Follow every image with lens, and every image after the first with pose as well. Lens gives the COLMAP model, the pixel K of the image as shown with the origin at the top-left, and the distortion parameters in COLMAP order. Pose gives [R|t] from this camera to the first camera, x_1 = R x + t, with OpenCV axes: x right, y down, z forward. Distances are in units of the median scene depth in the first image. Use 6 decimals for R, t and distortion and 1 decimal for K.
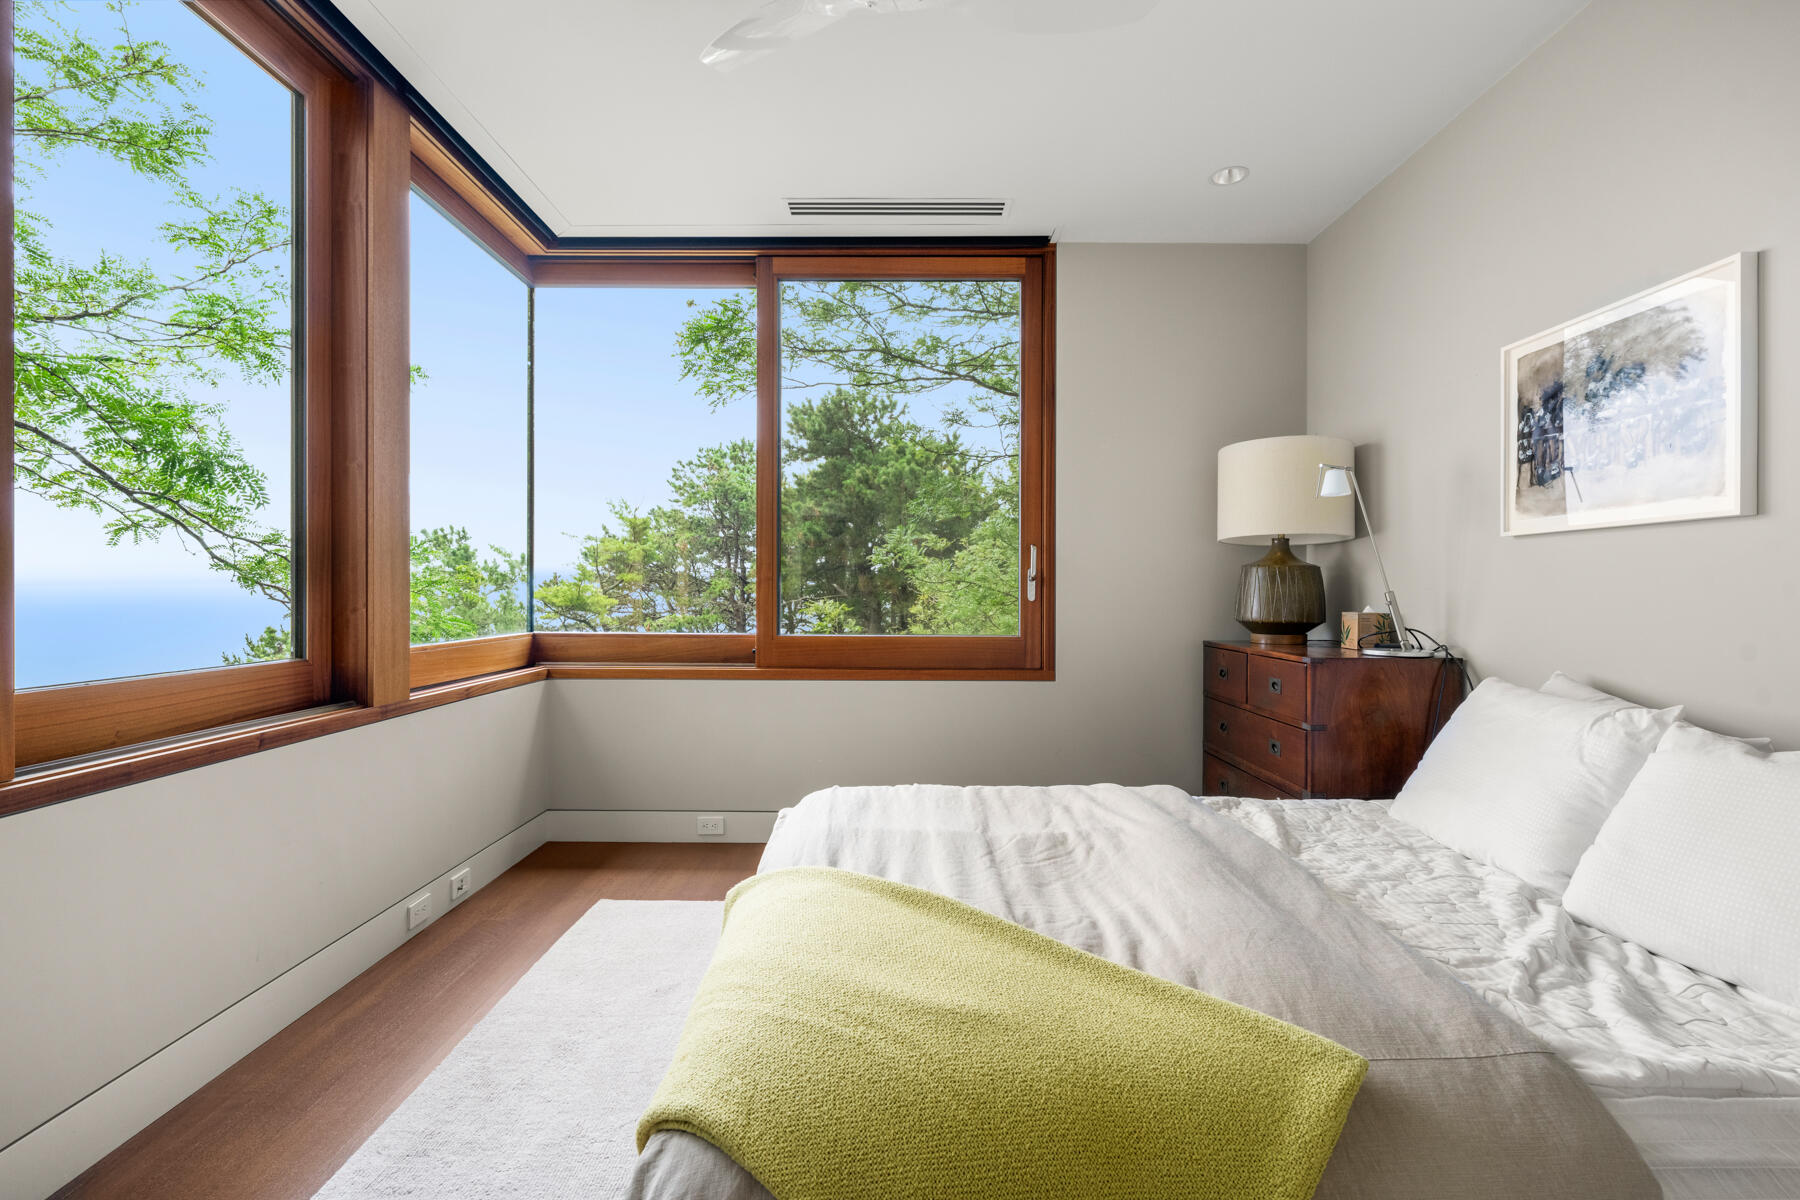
lens RADIAL K [[822.4, 0, 900.0], [0, 822.4, 596.4], [0, 0, 1]] dist [-0.004308, 0.000405]
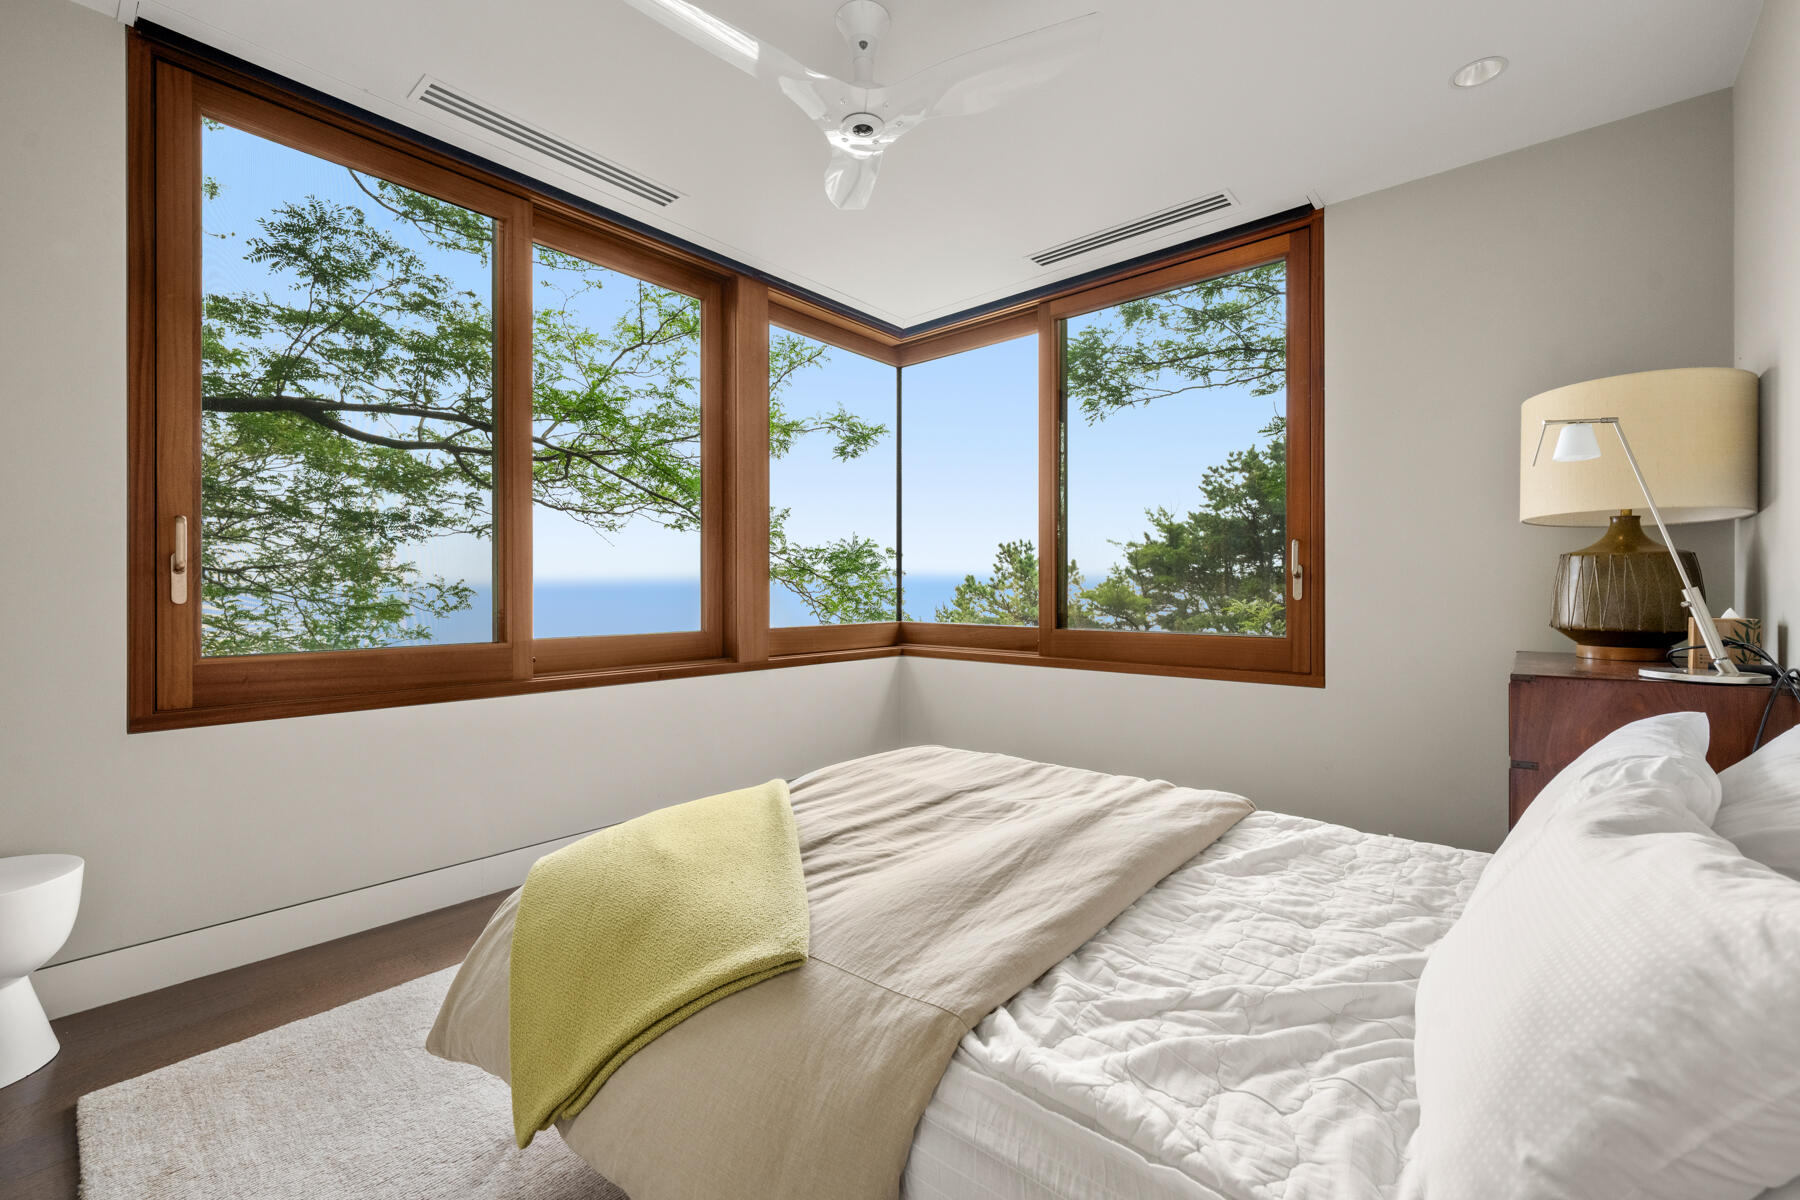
lens RADIAL K [[758.9, 0, 898.6], [0, 758.9, 596.5], [0, 0, 1]] dist [-0.000796, -0.000752]
pose [[0.751943, 0.001435, -0.659226, 0.421975], [-0.001643, 0.999999, 0.000303, 0.002084], [0.659226, 0.000855, 0.751944, 0.060879]]
